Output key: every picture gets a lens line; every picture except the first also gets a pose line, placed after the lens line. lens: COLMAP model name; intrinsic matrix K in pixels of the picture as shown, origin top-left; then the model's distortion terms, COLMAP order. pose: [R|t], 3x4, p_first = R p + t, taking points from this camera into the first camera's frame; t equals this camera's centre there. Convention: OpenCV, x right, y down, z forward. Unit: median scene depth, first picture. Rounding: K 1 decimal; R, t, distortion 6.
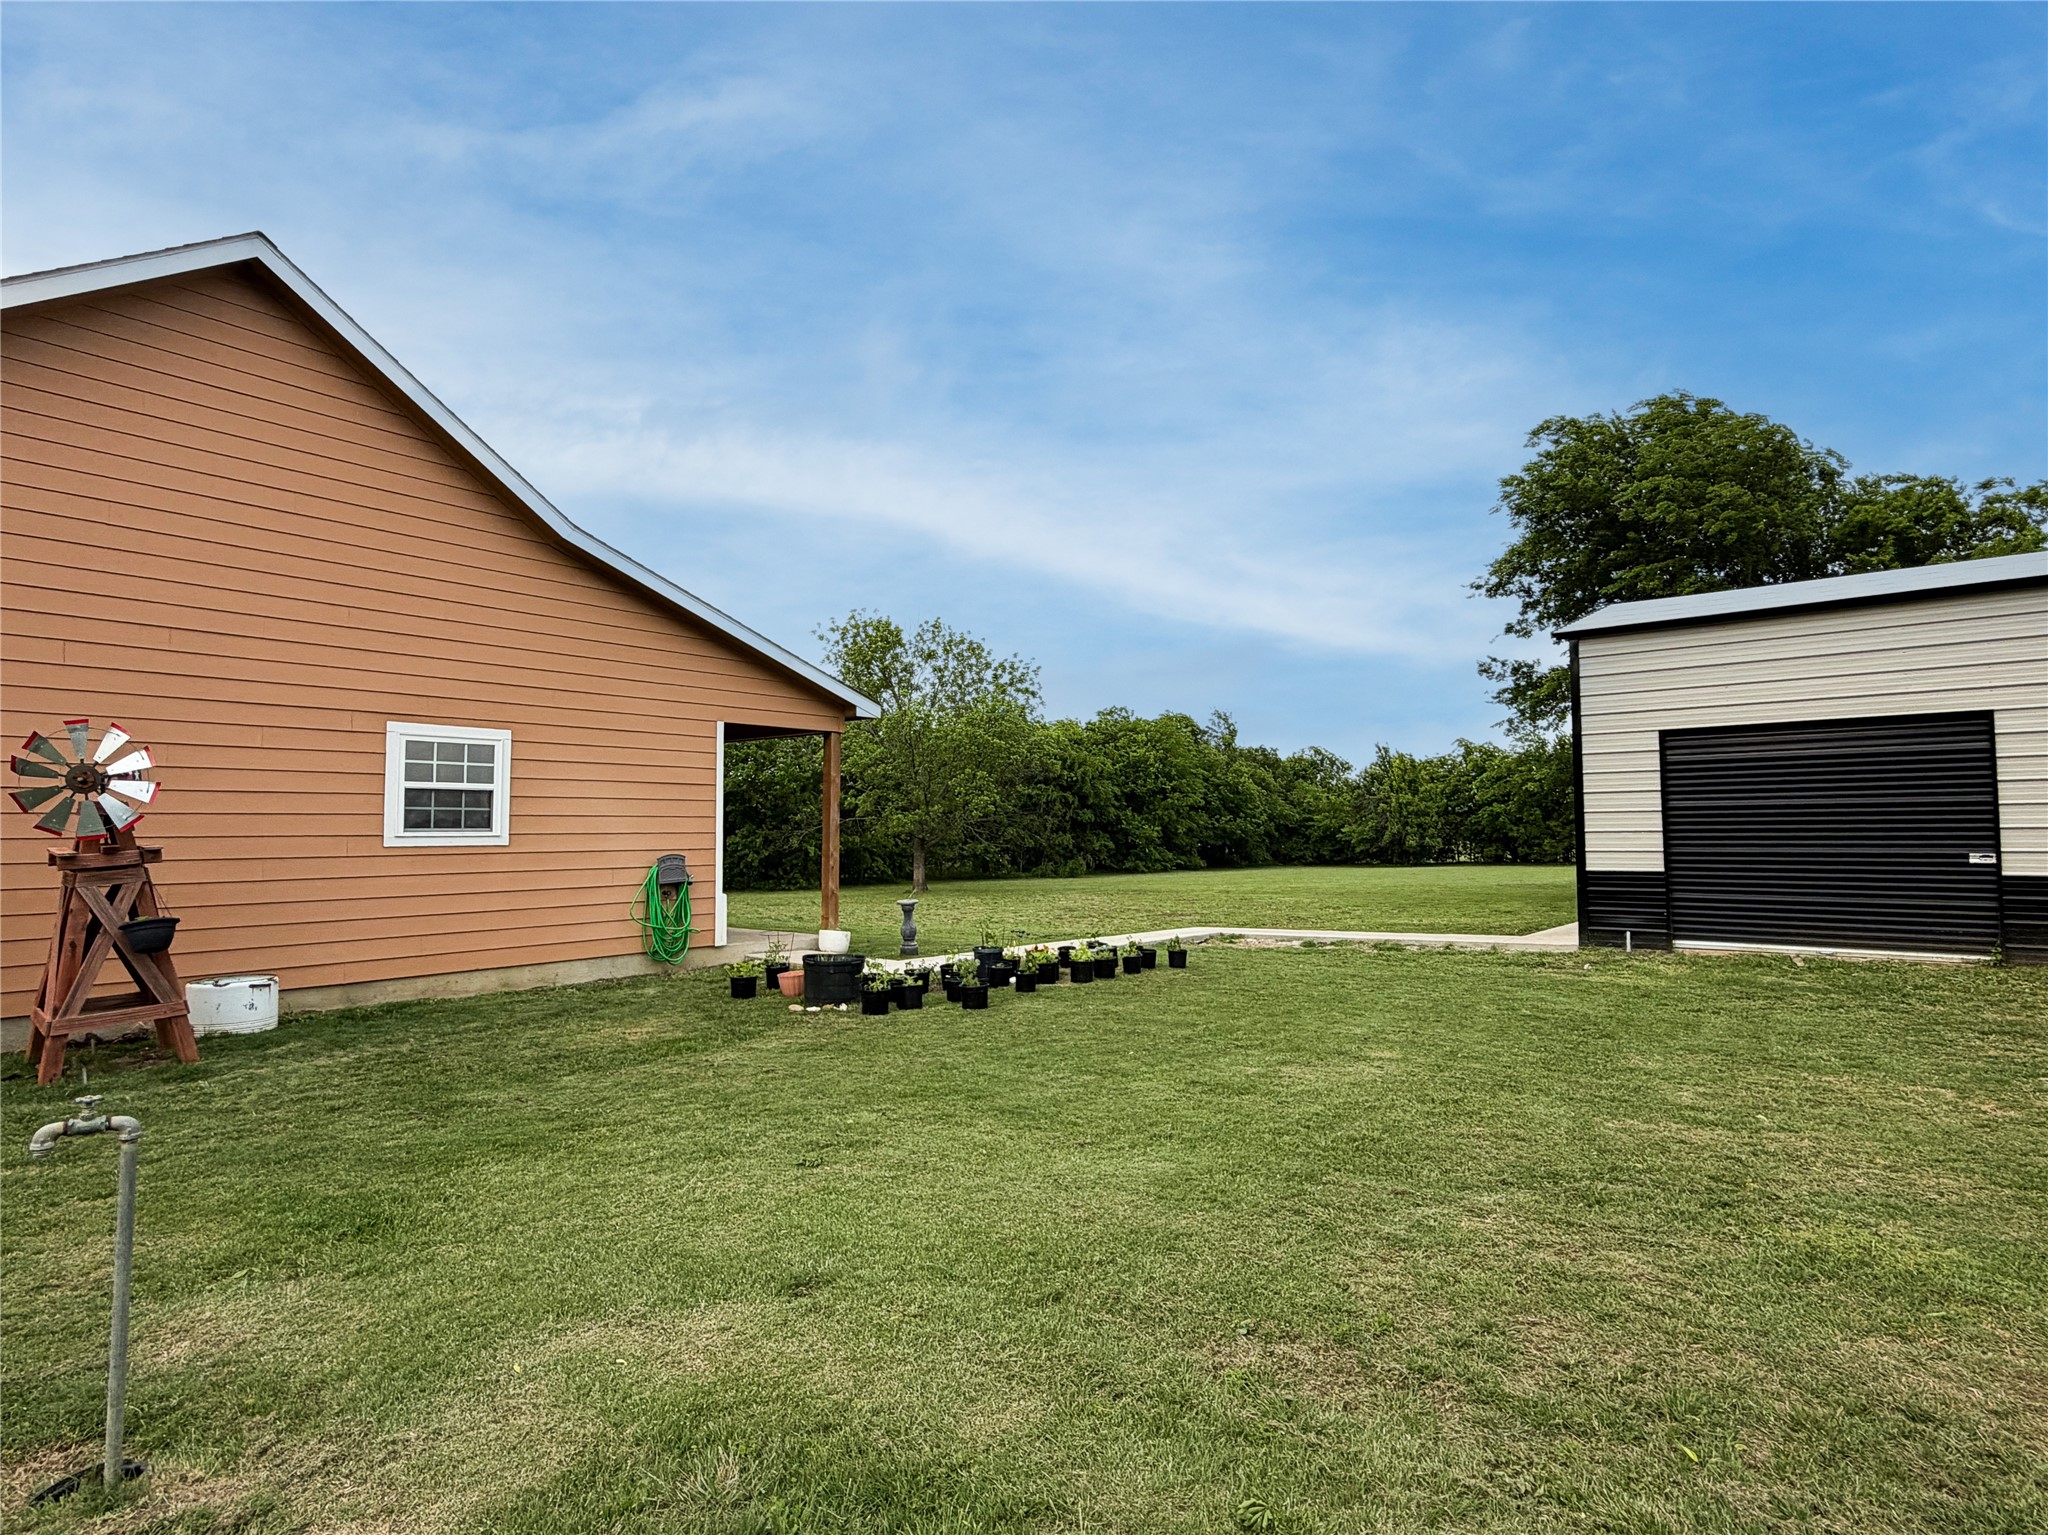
lens RADIAL K [[1016.8, 0, 1018.2], [0, 1016.8, 774.1], [0, 0, 1]] dist [0.020224, 0.000085]
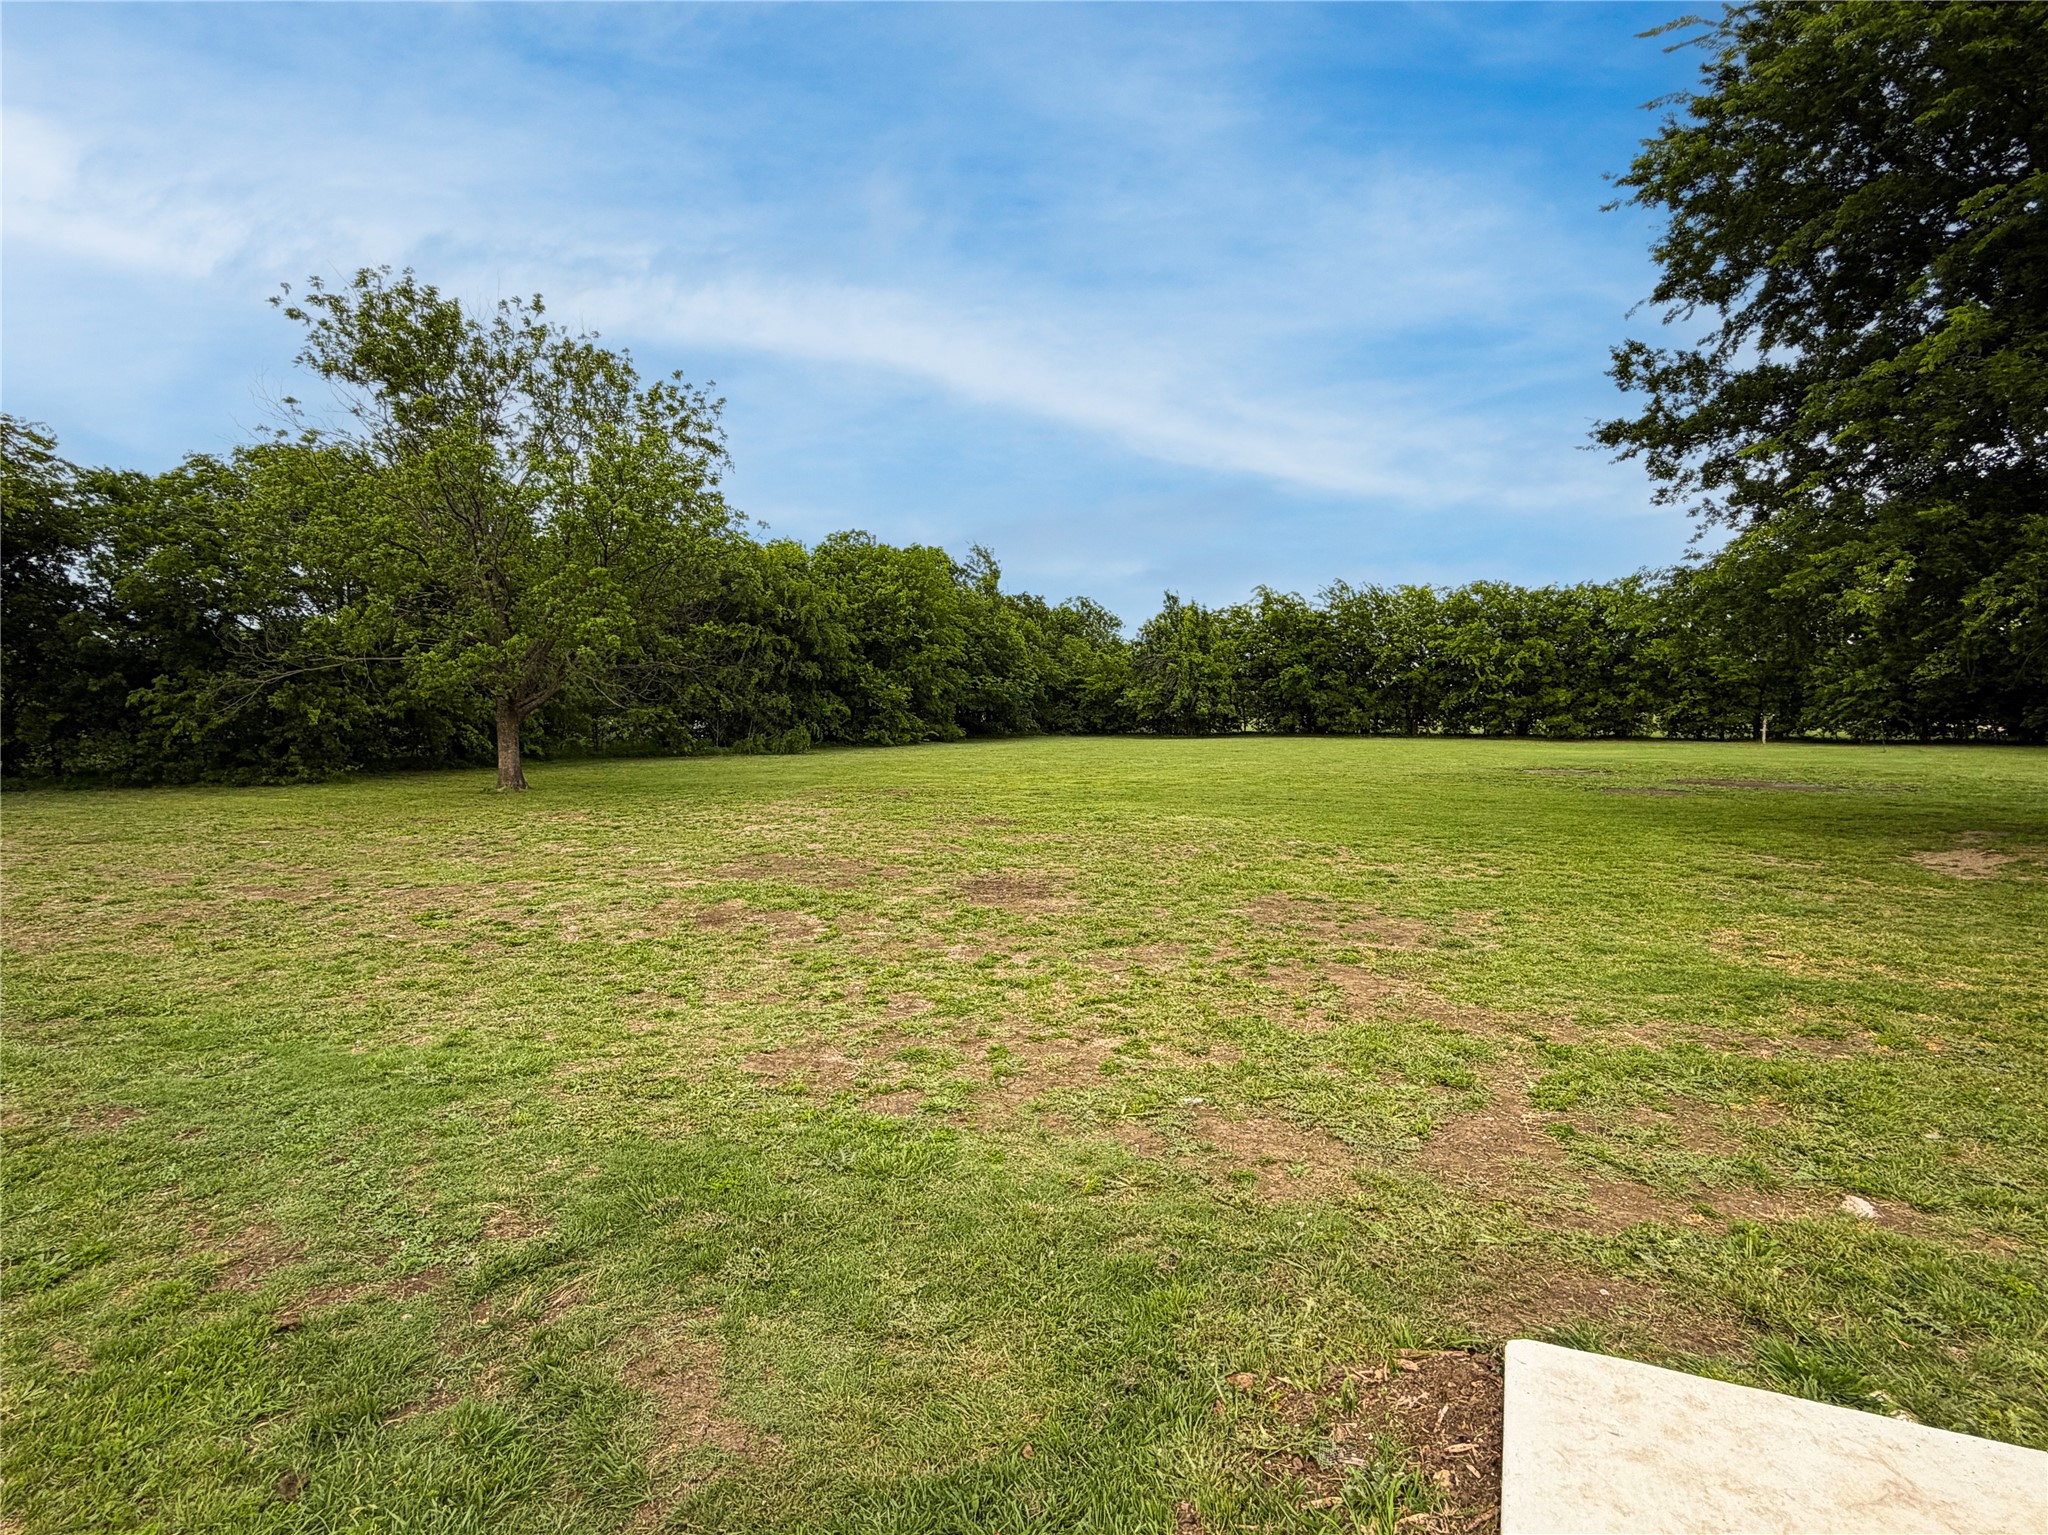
lens RADIAL K [[1016.8, 0, 1018.6], [0, 1016.8, 764.2], [0, 0, 1]] dist [0.020224, 0.000085]
pose [[0.965839, -0.005775, 0.259077, 0.018571], [-0.026199, 0.992453, 0.119792, 0.014839], [-0.257814, -0.122488, 0.958399, 0.223706]]
